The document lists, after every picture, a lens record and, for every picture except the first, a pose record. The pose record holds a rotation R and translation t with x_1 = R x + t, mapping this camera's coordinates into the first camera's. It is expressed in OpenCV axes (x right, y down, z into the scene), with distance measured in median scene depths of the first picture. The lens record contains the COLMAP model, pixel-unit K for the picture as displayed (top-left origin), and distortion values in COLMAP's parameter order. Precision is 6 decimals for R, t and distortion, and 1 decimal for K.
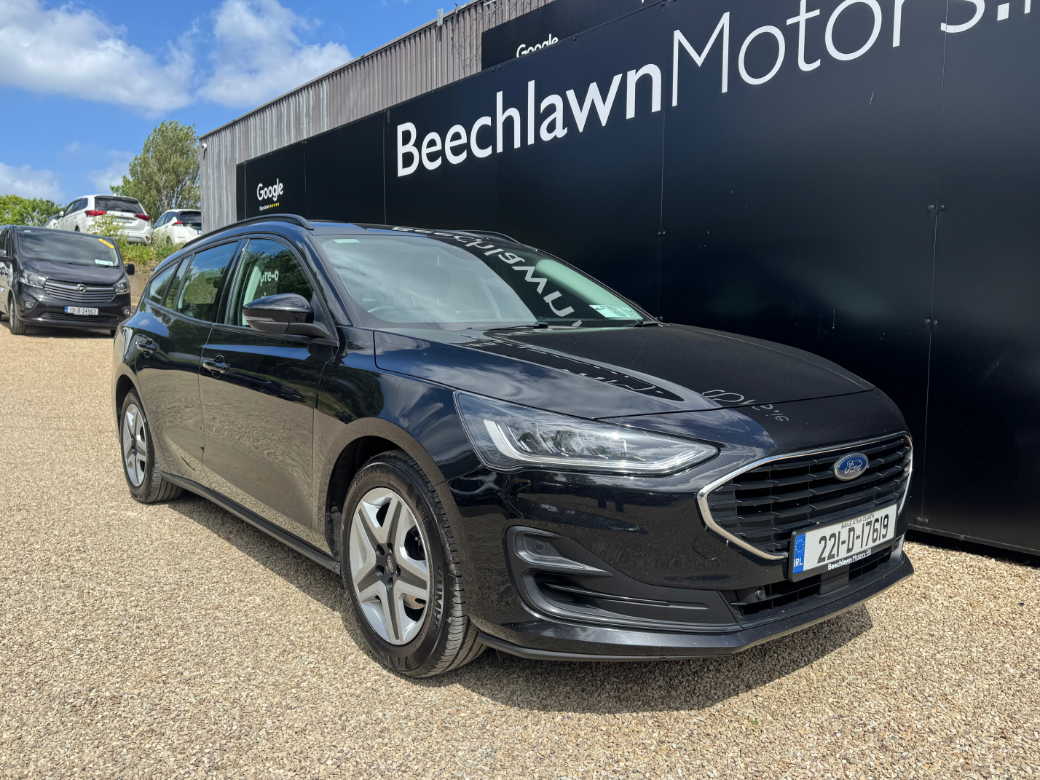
lens RADIAL K [[813.8, 0, 520.0], [0, 813.8, 390.0], [0, 0, 1]] dist [0.041590, -0.001267]
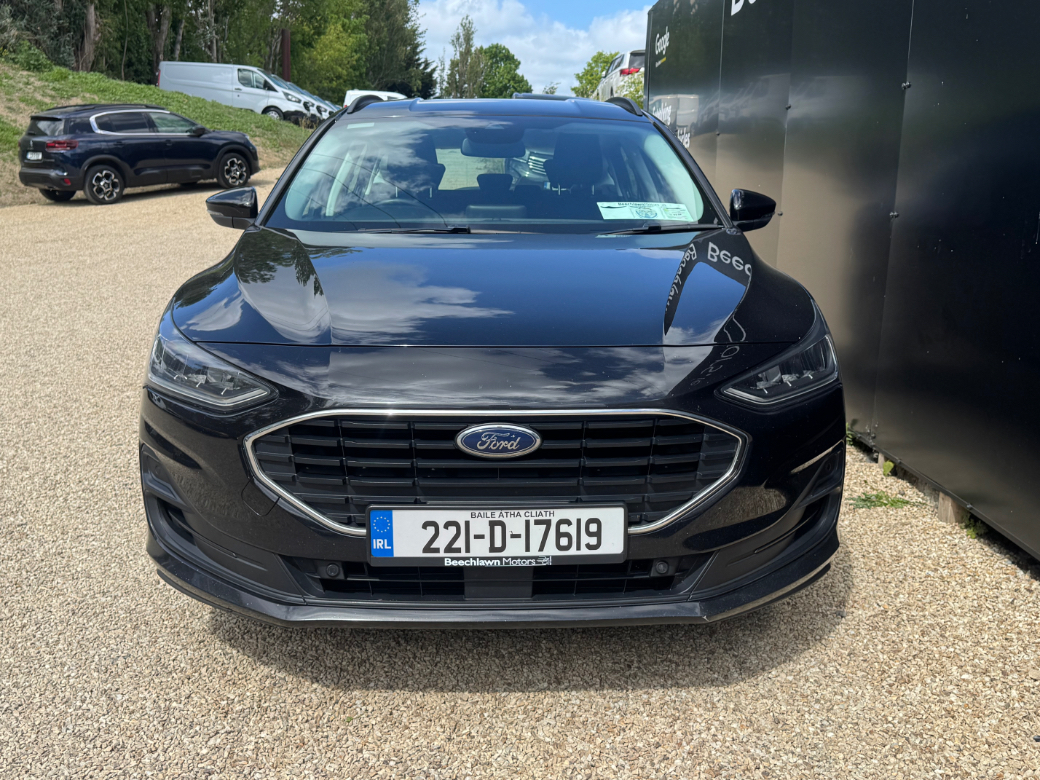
lens RADIAL K [[1017.3, 0, 520.0], [0, 1017.3, 390.0], [0, 0, 1]] dist [0.058832, -0.008042]
pose [[0.802644, 0.128442, -0.582465, 0.922346], [-0.066829, 0.989756, 0.126164, -0.069301], [0.592702, -0.062339, 0.803005, 0.256823]]
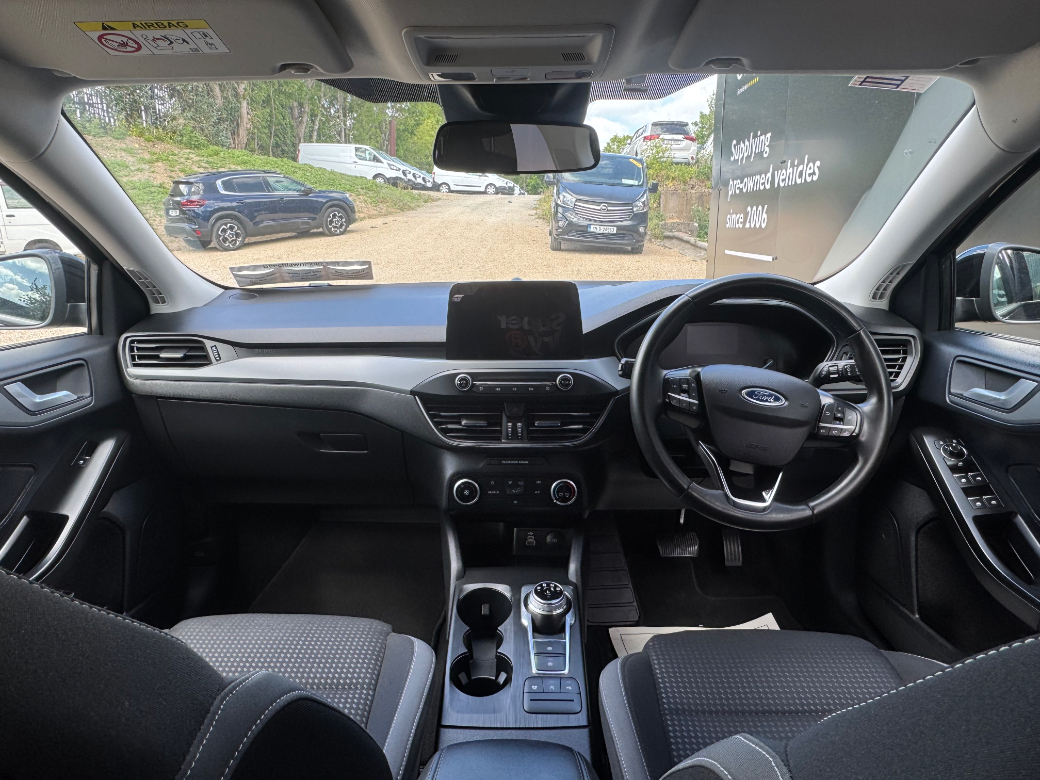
lens RADIAL K [[691.4, 0, 520.0], [0, 691.4, 390.0], [0, 0, 1]] dist [0.001684, 0.001184]
pose [[0.768643, 0.146351, -0.622711, -0.196044], [-0.058096, 0.985425, 0.159885, -0.202044], [0.637034, -0.086717, 0.765942, 1.637414]]
